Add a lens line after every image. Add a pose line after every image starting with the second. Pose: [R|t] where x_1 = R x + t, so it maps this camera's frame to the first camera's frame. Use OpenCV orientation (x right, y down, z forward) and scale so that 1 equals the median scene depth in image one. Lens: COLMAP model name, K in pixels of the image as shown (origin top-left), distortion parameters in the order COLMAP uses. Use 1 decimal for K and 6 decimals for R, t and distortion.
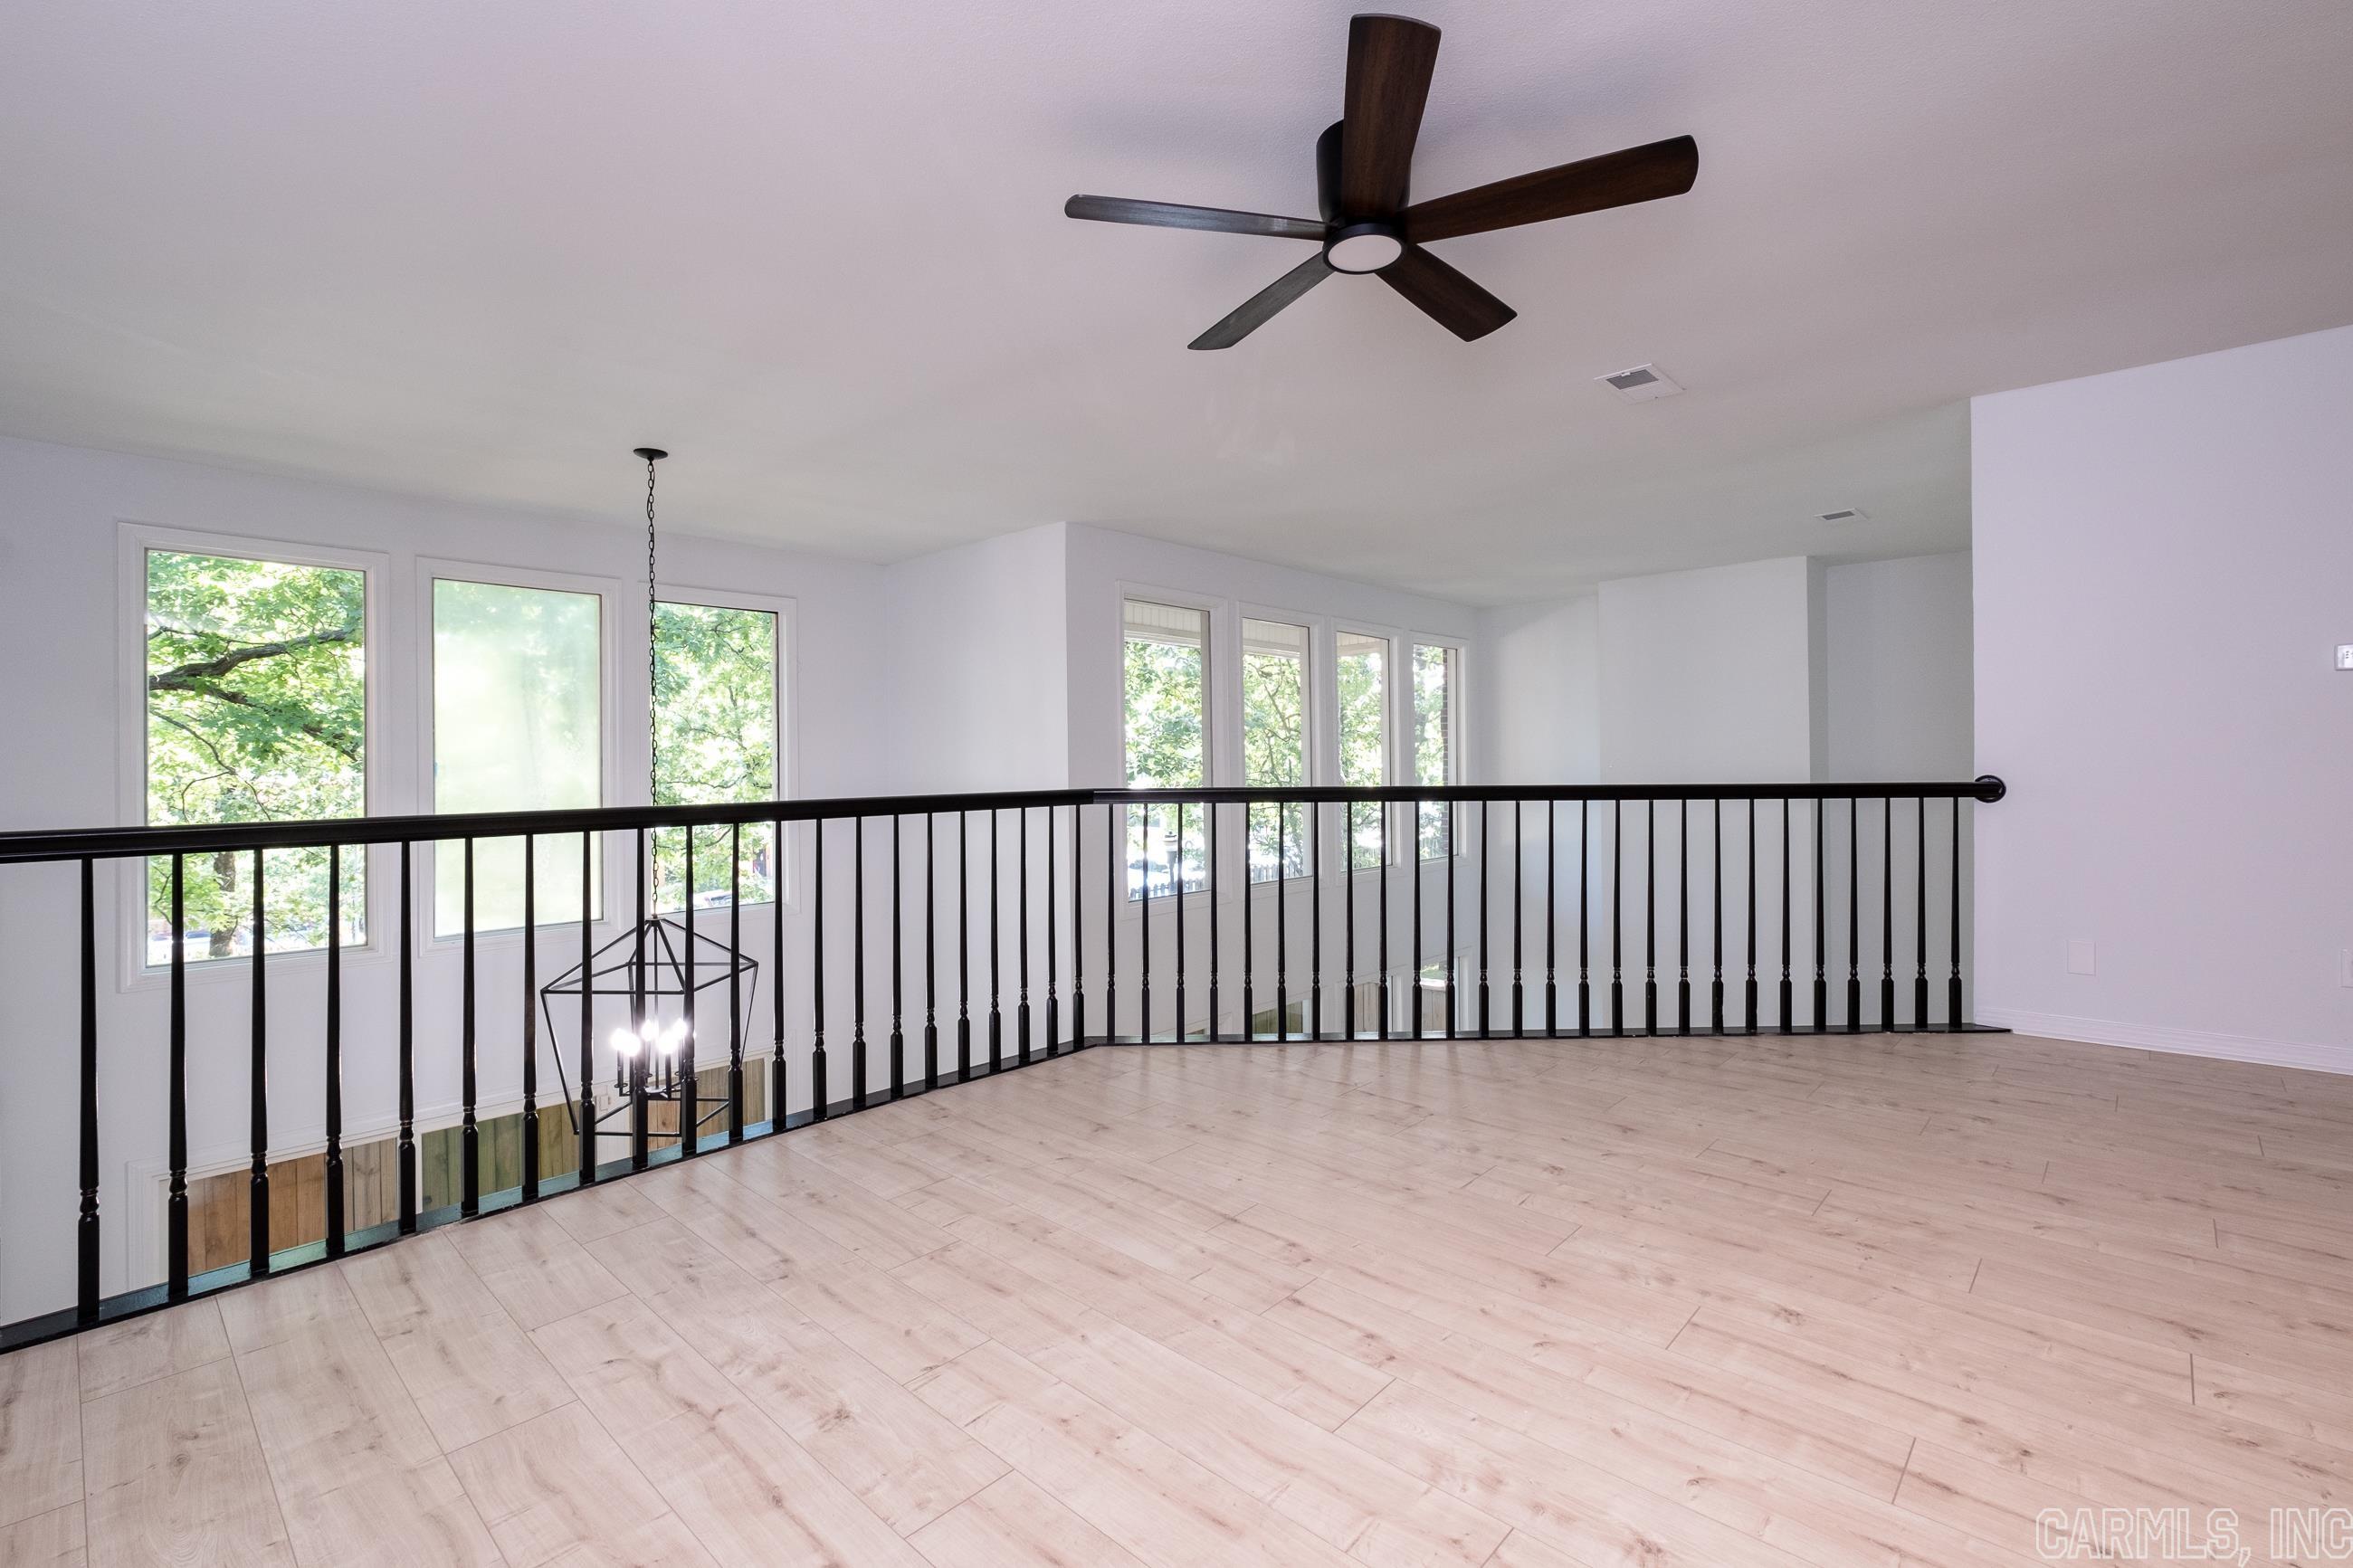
lens RADIAL K [[1047.8, 0, 1210.7], [0, 1047.8, 769.8], [0, 0, 1]] dist [-0.002592, -0.000505]
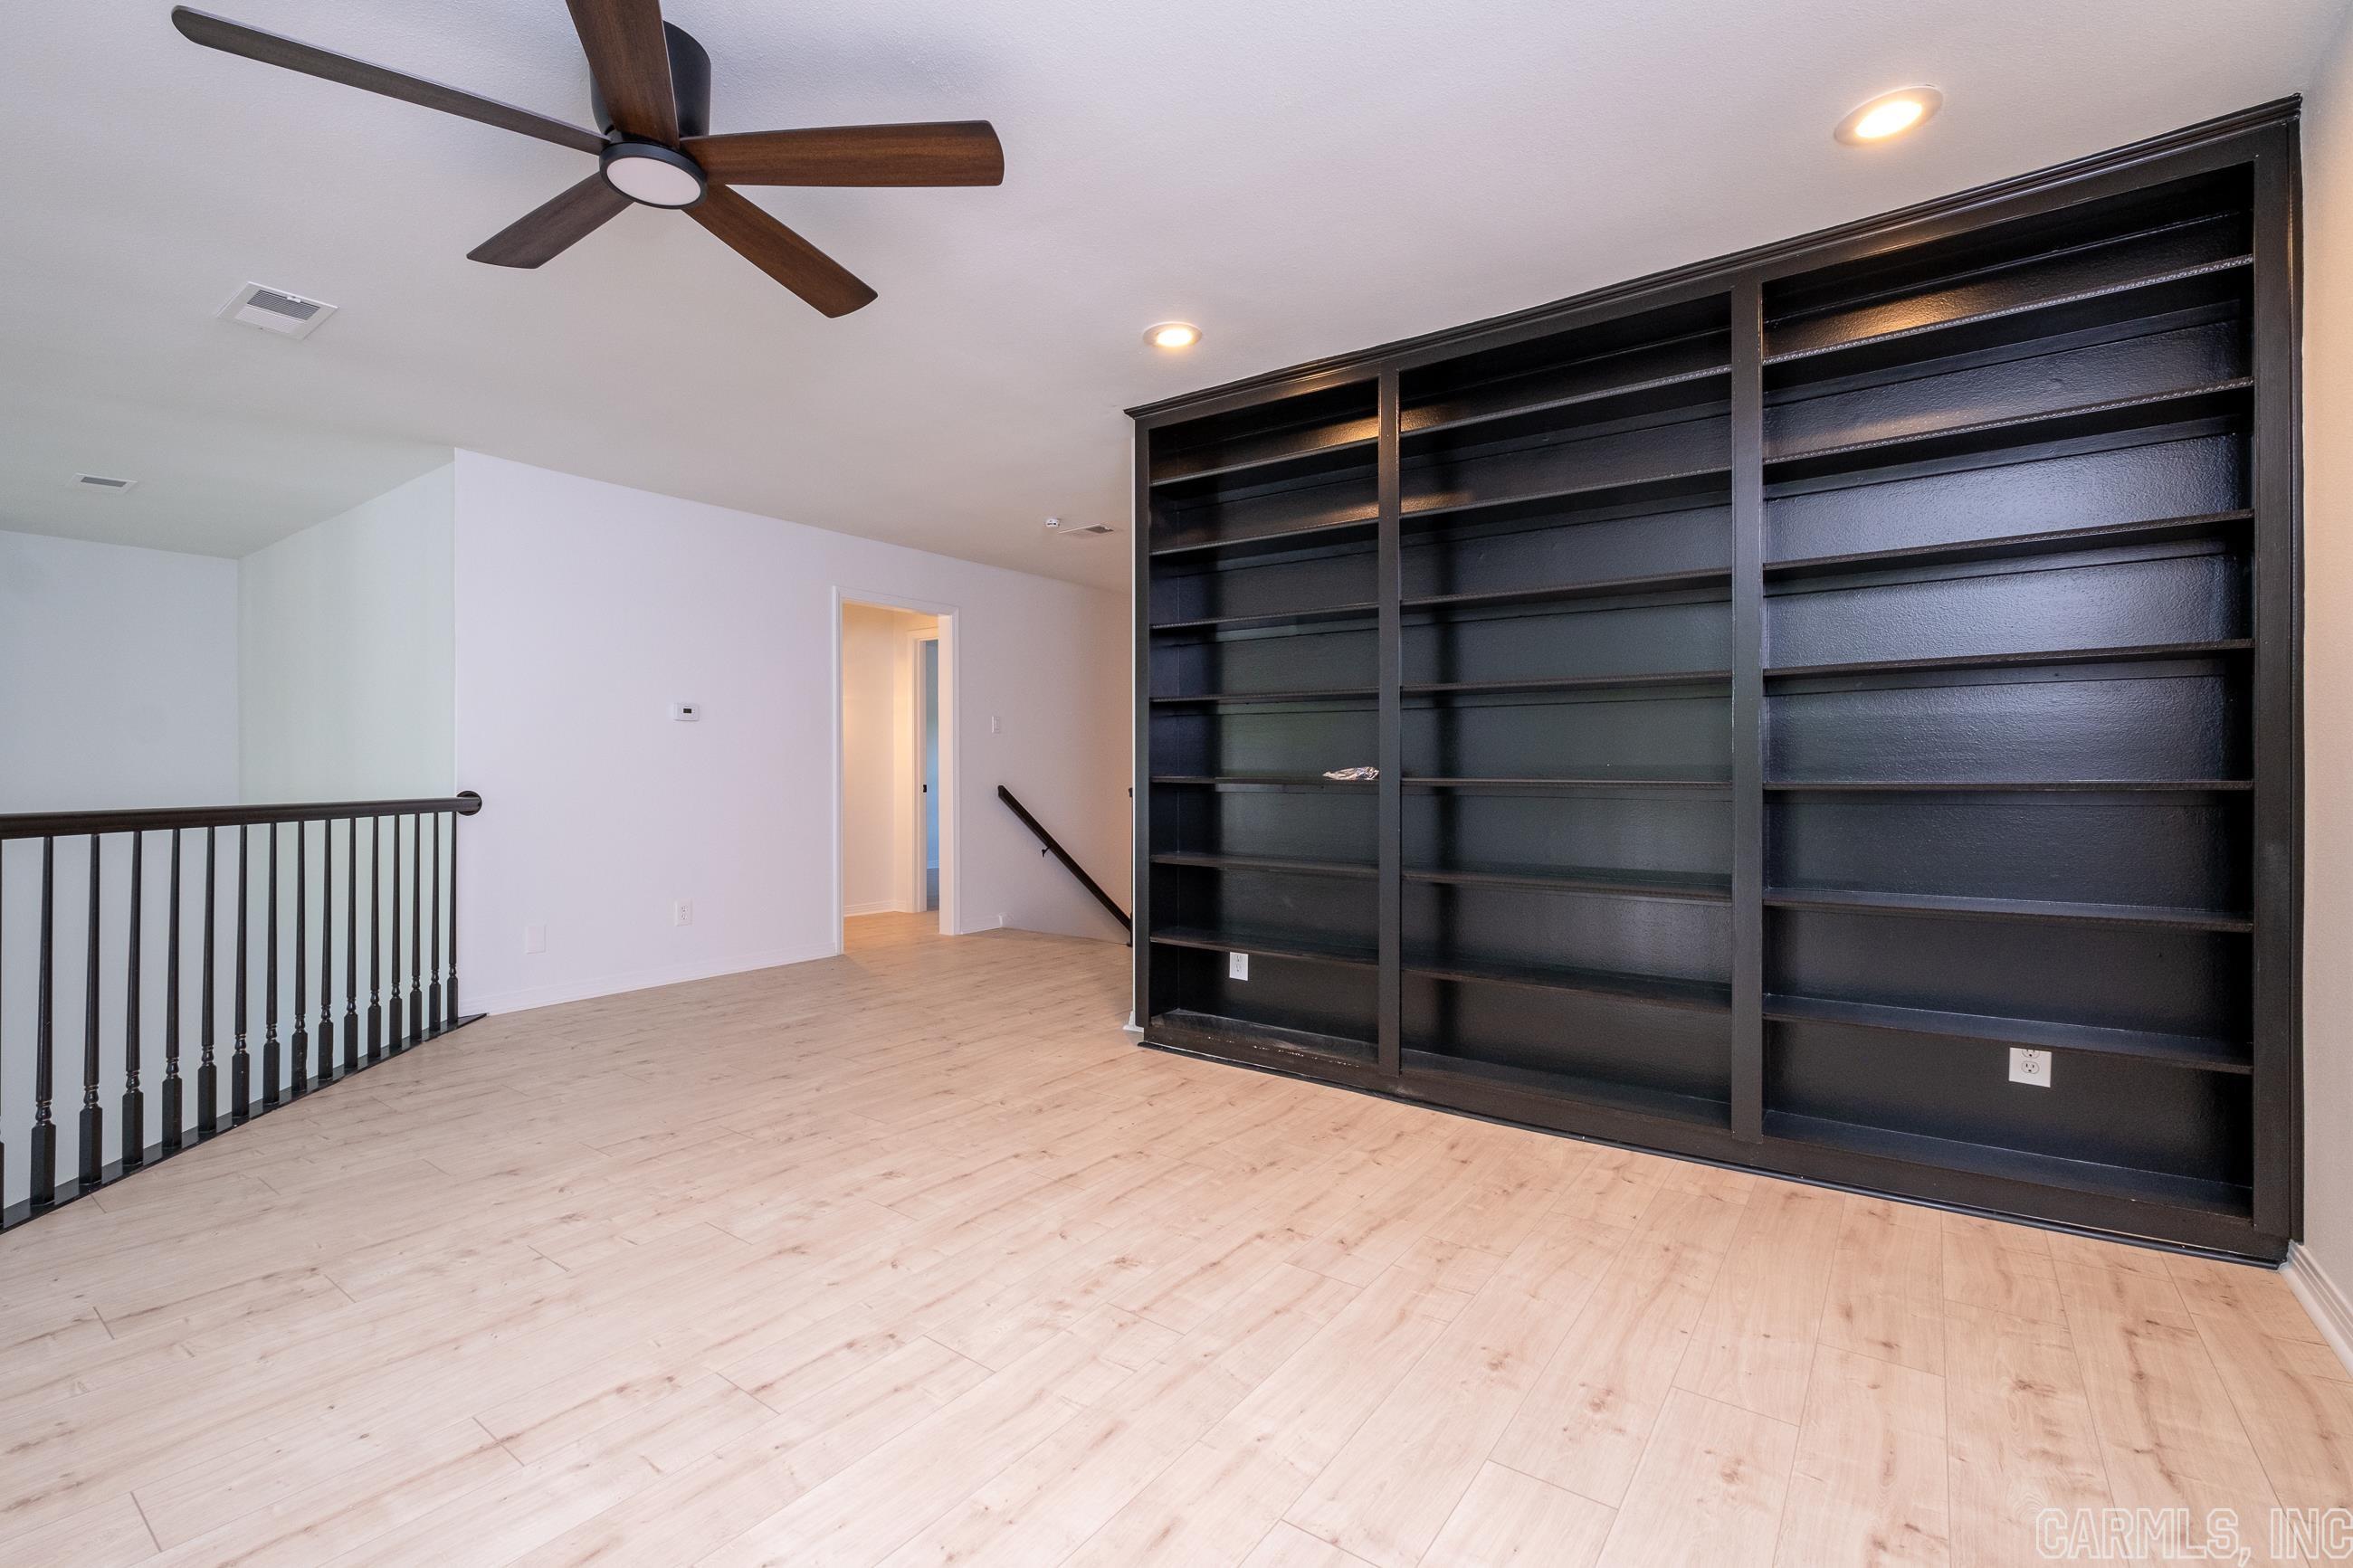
lens RADIAL K [[1047.8, 0, 1125.4], [0, 1047.8, 744.1], [0, 0, 1]] dist [-0.002592, -0.000505]
pose [[-0.080120, 0.037709, 0.996072, -0.717444], [0.008971, 0.999271, -0.037108, 0.007513], [-0.996745, 0.005963, -0.080400, 0.663770]]
